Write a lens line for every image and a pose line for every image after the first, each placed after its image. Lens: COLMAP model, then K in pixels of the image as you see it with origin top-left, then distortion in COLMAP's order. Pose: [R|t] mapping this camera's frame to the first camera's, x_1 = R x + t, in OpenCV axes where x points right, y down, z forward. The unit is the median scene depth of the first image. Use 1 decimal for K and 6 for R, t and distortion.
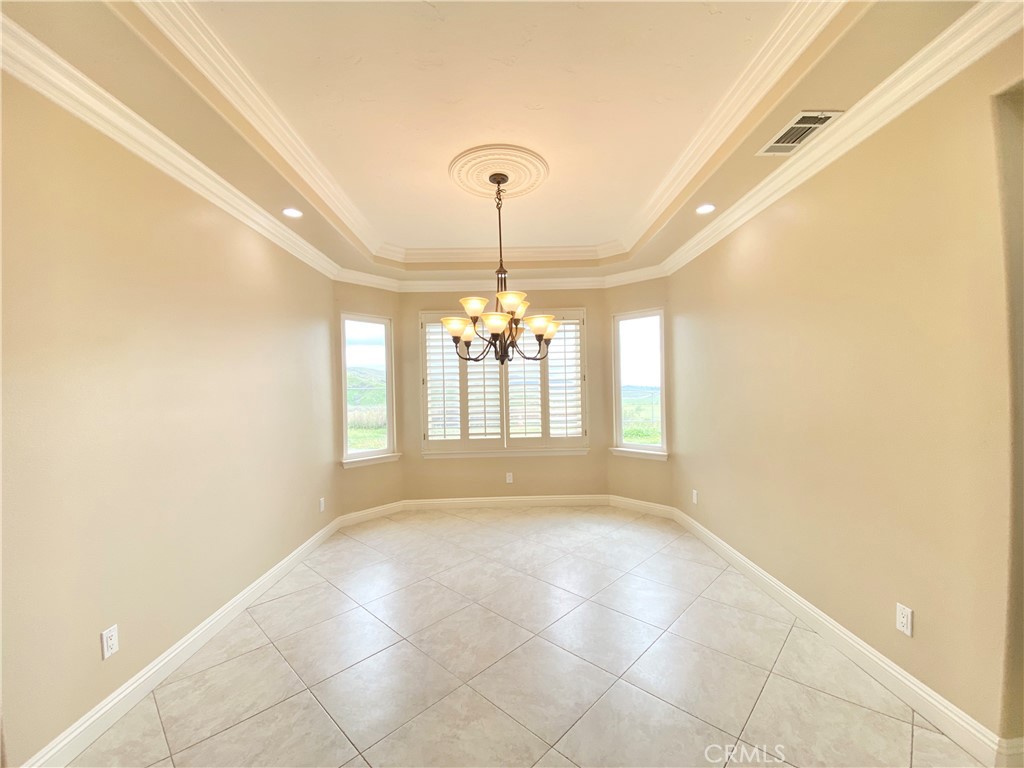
lens RADIAL K [[407.7, 0, 513.2], [0, 407.7, 383.9], [0, 0, 1]] dist [-0.009814, -0.008605]
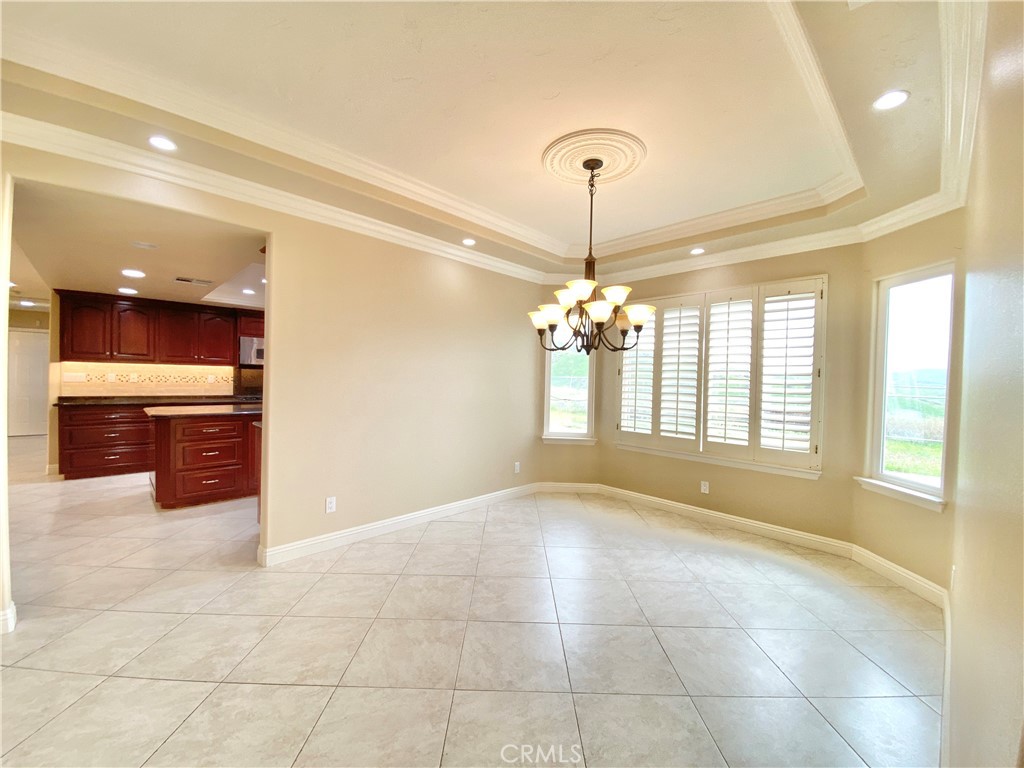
lens RADIAL K [[407.7, 0, 510.2], [0, 407.7, 383.9], [0, 0, 1]] dist [-0.009814, -0.008605]
pose [[0.671530, 0.048463, -0.739391, 0.346906], [-0.032812, 0.998825, 0.035666, -0.003983], [0.740251, 0.000310, 0.672331, 0.119759]]
